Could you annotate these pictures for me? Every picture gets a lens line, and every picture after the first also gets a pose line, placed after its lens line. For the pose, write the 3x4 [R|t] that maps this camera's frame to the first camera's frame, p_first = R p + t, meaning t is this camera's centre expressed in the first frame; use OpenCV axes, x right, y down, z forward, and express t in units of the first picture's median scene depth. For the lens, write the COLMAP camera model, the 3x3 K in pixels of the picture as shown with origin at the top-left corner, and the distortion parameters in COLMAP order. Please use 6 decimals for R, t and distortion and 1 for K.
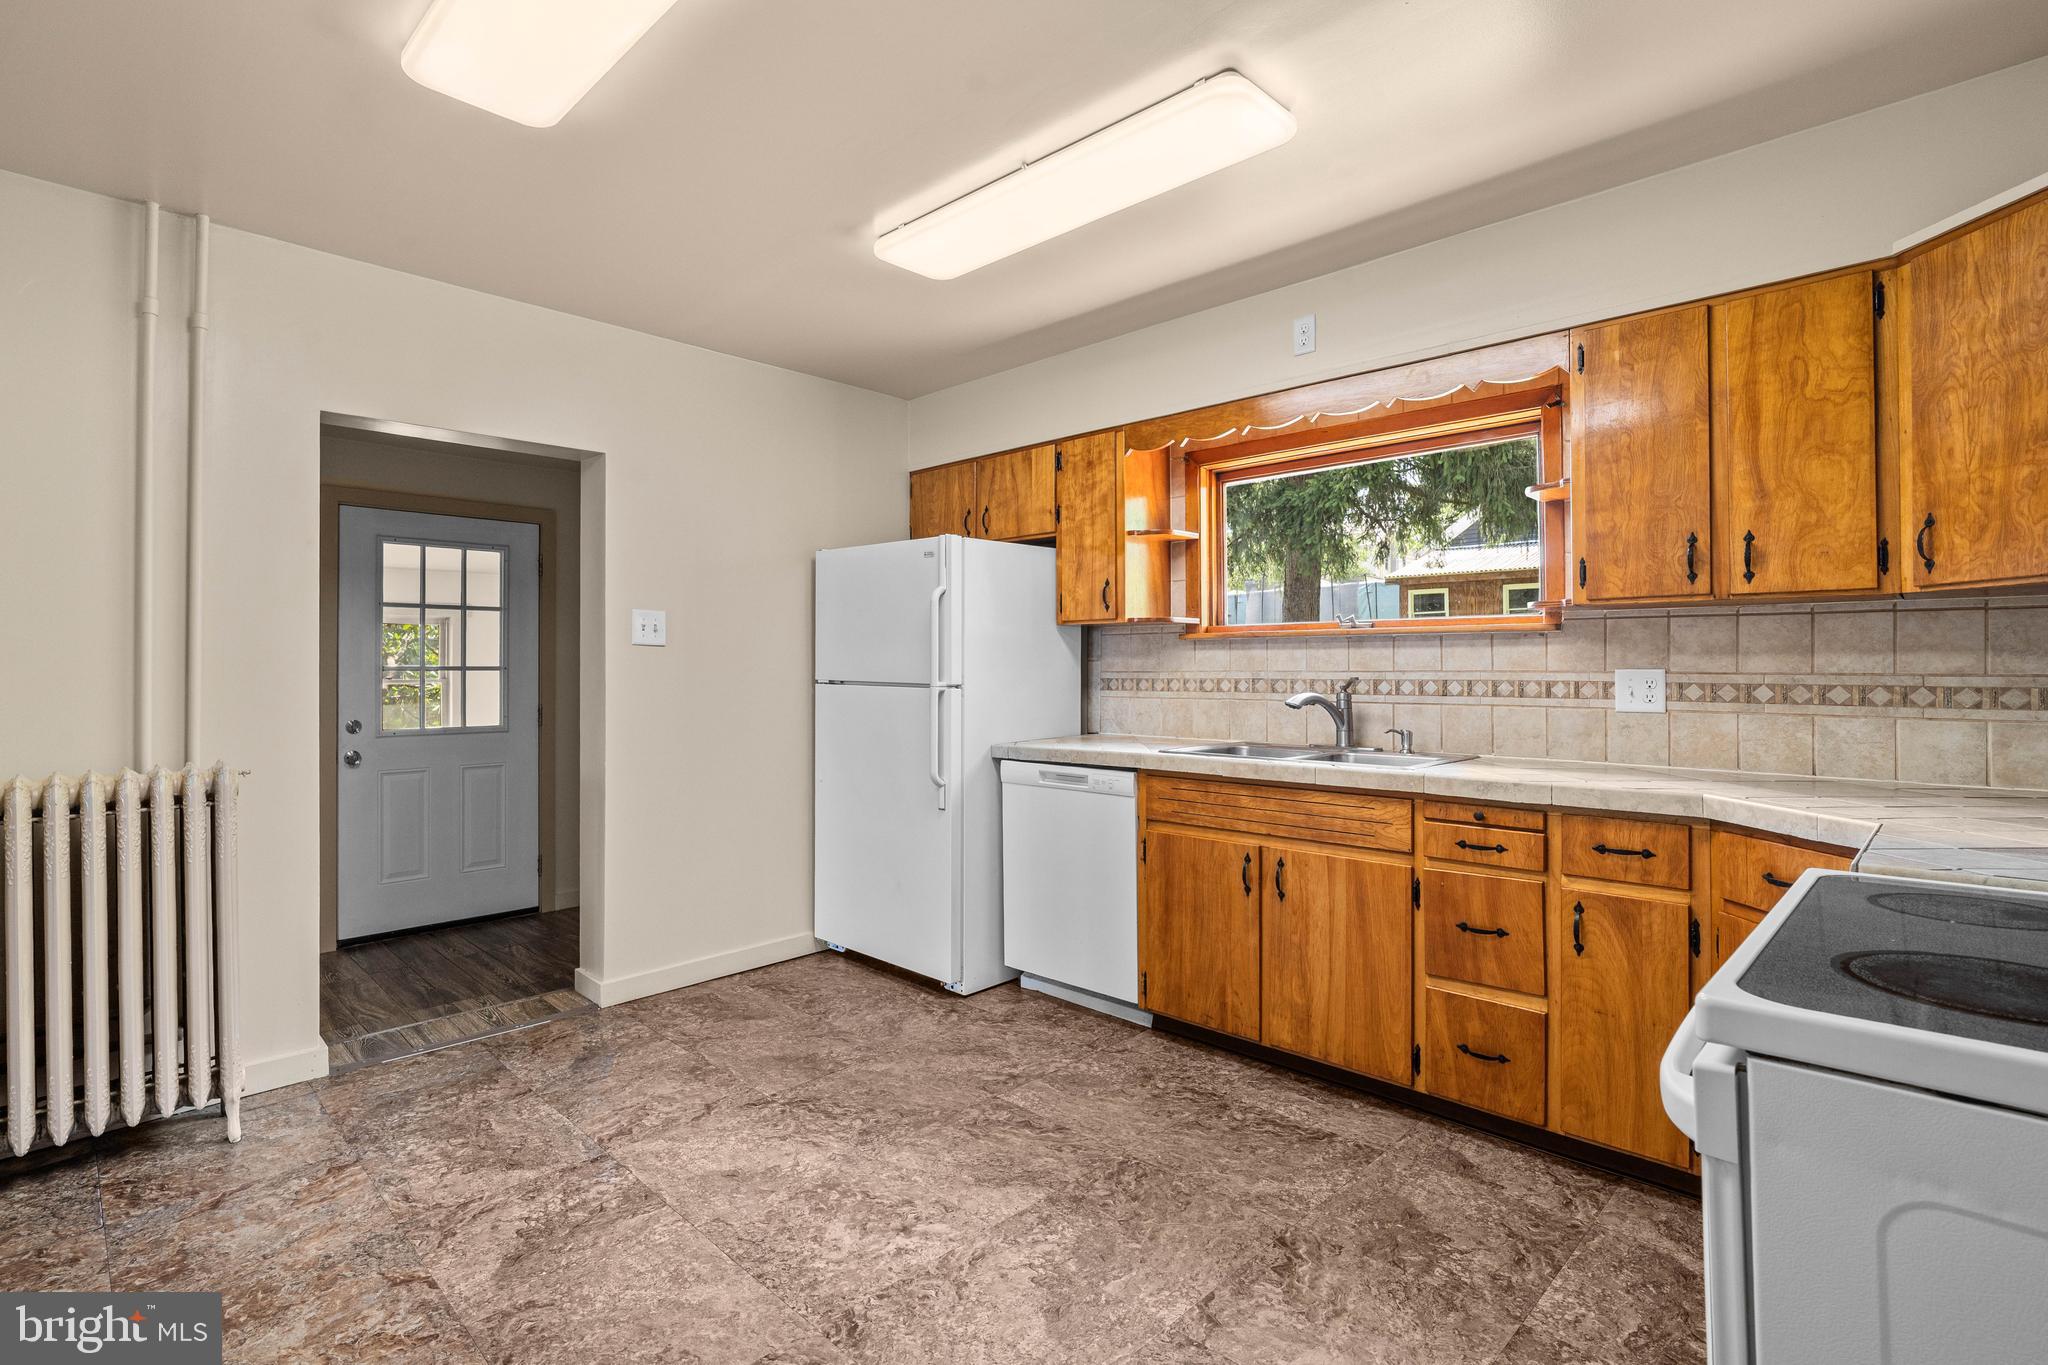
lens RADIAL K [[987.5, 0, 999.2], [0, 987.5, 663.3], [0, 0, 1]] dist [-0.014022, 0.000771]
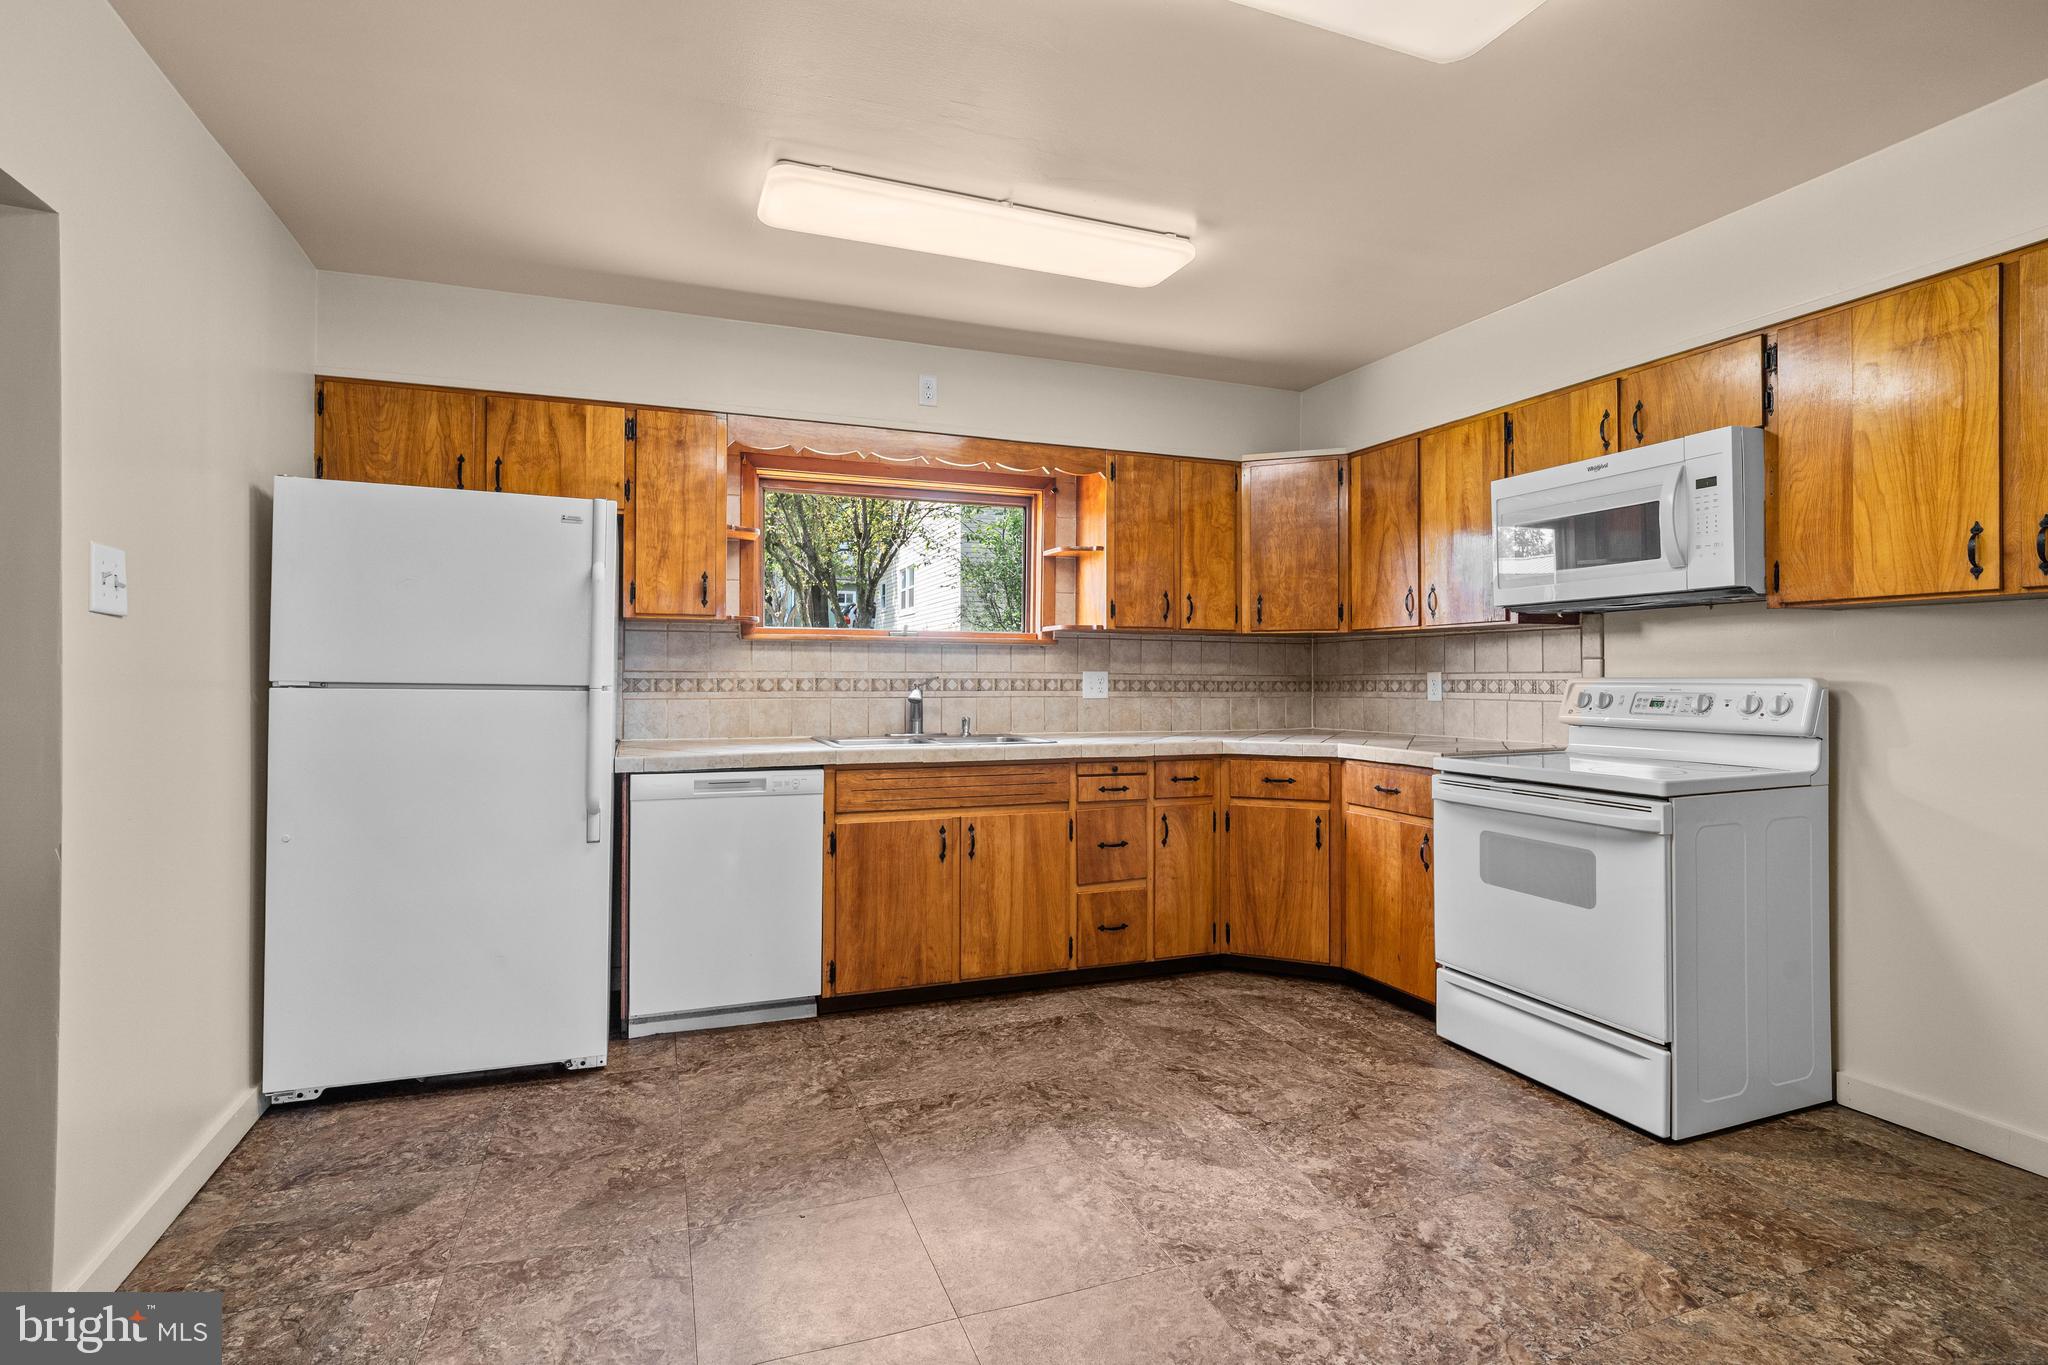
lens RADIAL K [[965.7, 0, 1015.0], [0, 965.7, 676.1], [0, 0, 1]] dist [-0.022585, 0.011352]
pose [[0.411348, 0.001384, 0.911477, -0.829700], [-0.009928, 0.999946, 0.002963, 0.010703], [-0.911424, -0.010268, 0.411340, 0.488813]]
